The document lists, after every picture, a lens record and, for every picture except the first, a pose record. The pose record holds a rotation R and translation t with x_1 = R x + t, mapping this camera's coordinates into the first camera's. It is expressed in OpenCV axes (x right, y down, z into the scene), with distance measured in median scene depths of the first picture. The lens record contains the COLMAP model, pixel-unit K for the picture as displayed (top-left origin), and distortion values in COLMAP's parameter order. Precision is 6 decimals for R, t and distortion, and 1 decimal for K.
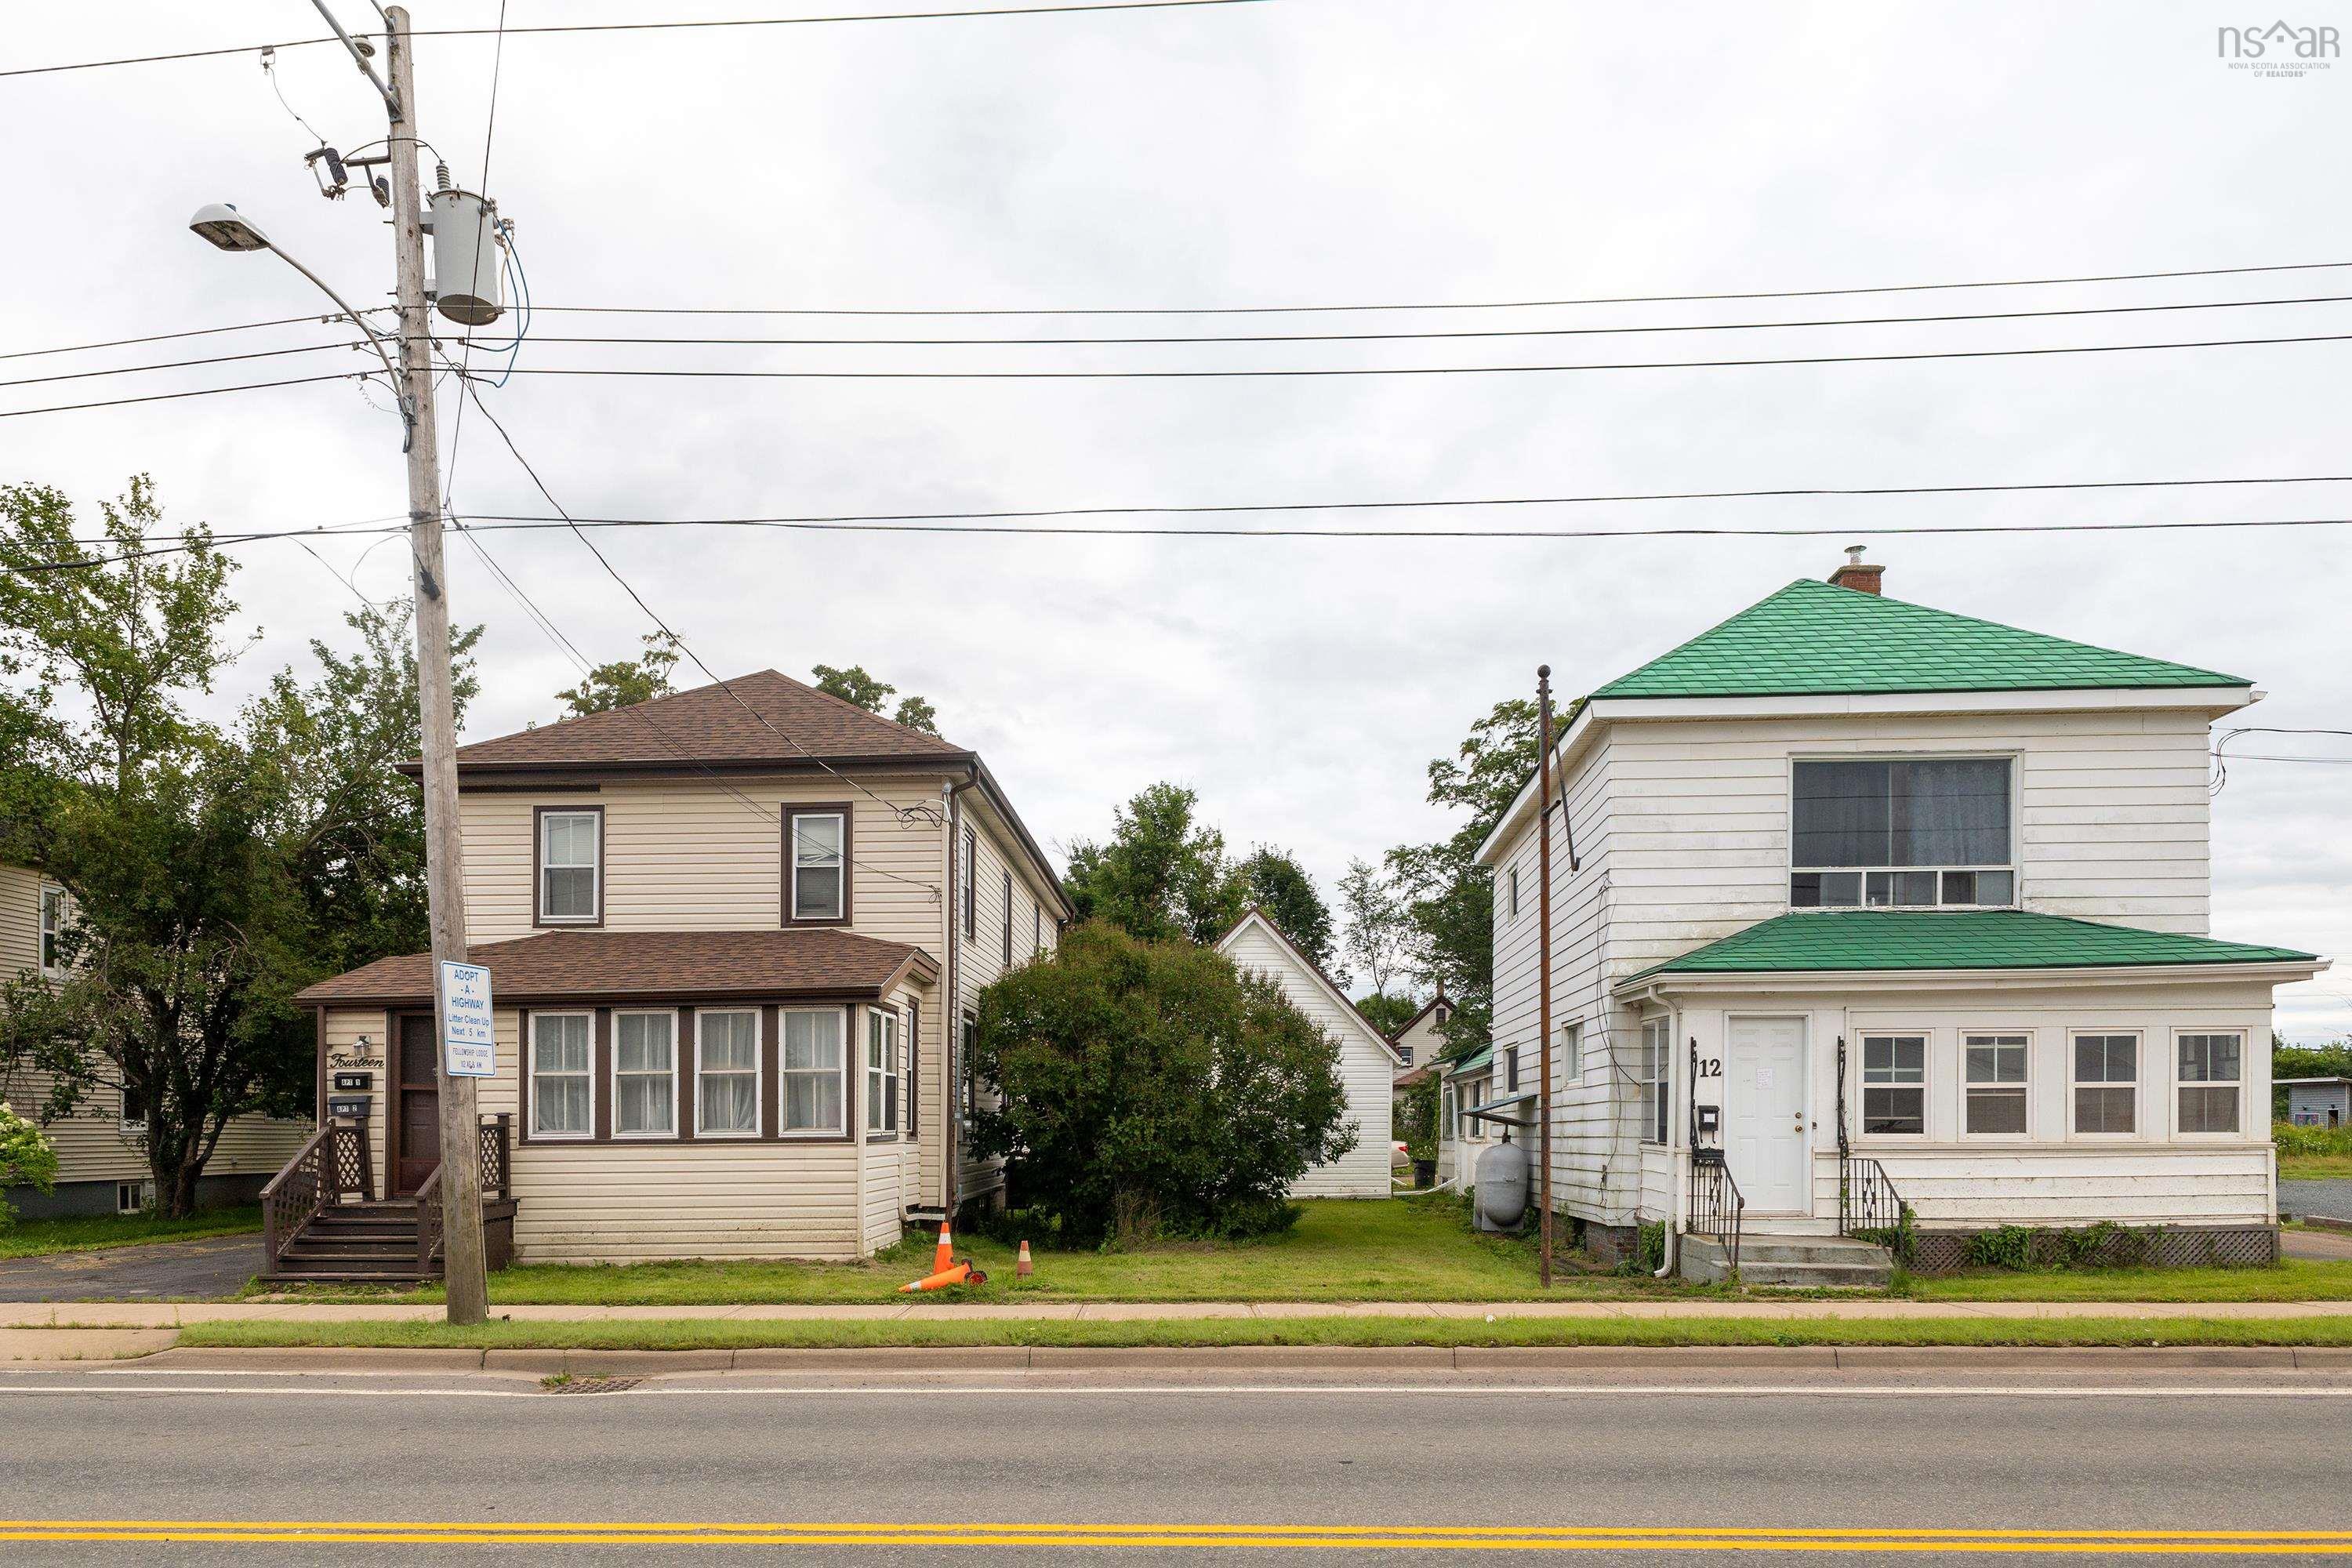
lens RADIAL K [[1439.3, 0, 1174.3], [0, 1439.3, 1129.9], [0, 0, 1]] dist [-0.003200, -0.000458]
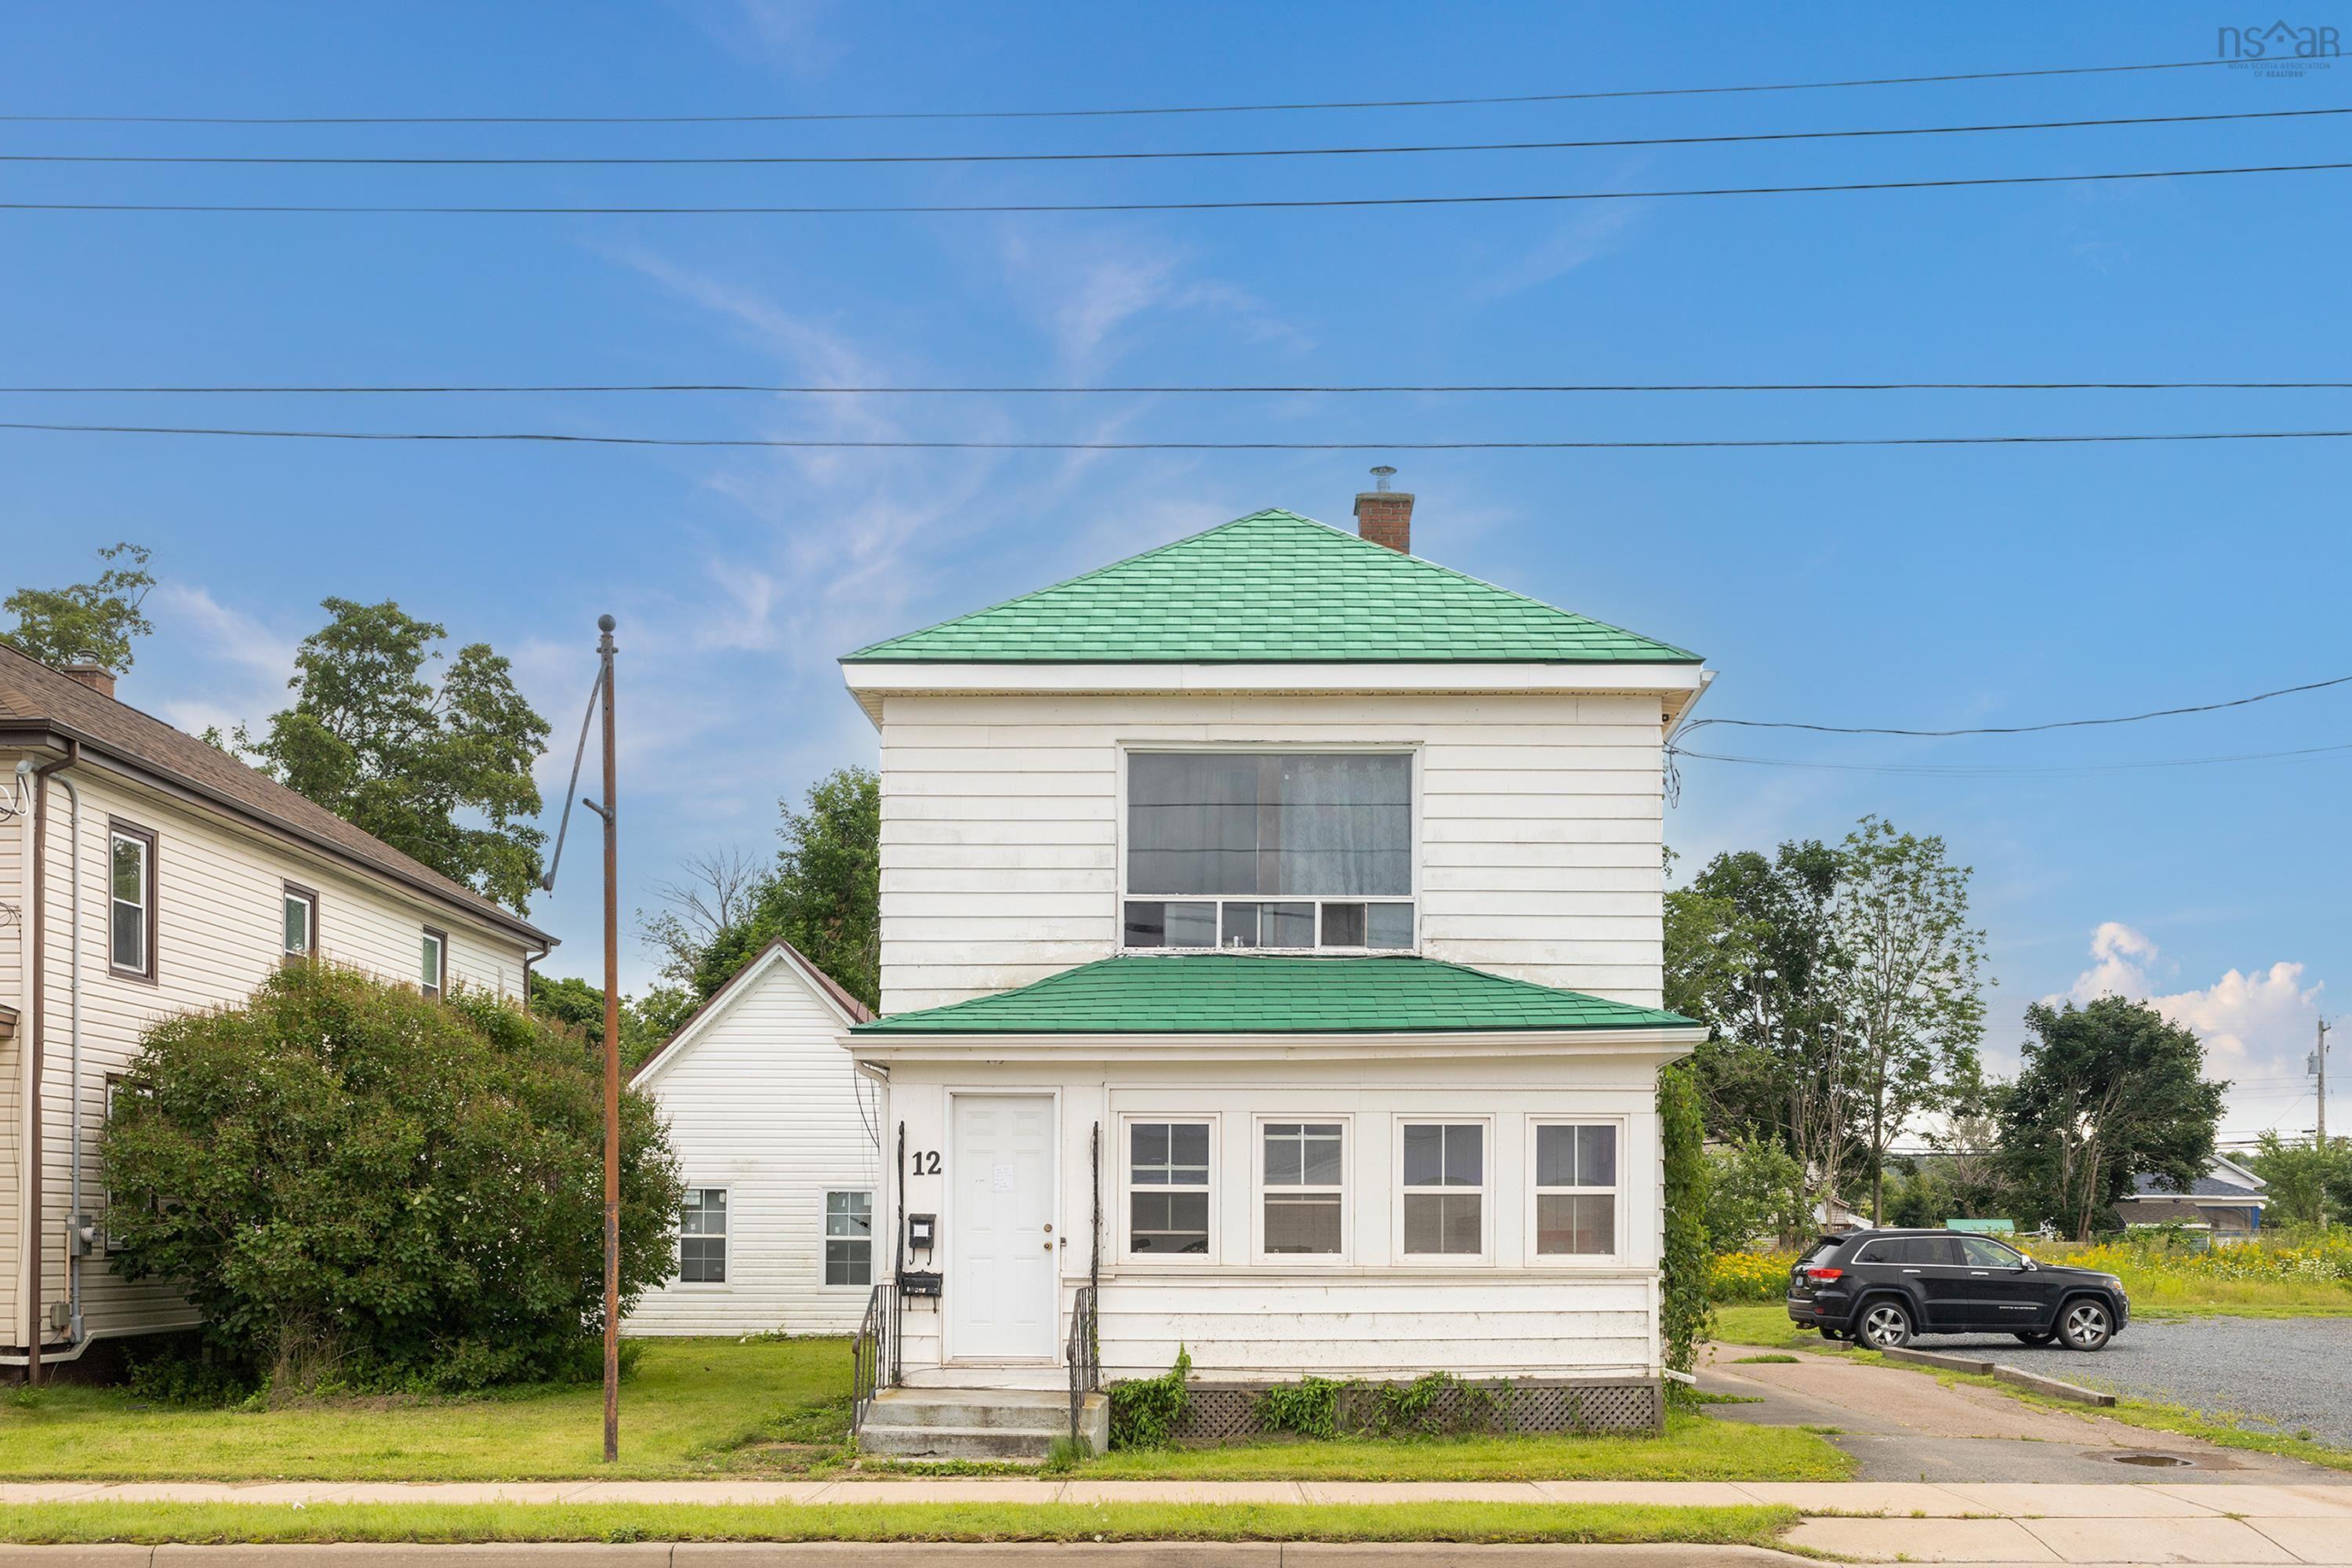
lens RADIAL K [[1962.7, 0, 1177.7], [0, 1962.7, 1214.1], [0, 0, 1]] dist [0.002189, -0.001179]
pose [[0.998665, 0.006625, 0.051221, 0.451539], [-0.005917, 0.999885, -0.013958, -0.003541], [-0.051308, 0.013636, 0.998590, -0.013568]]
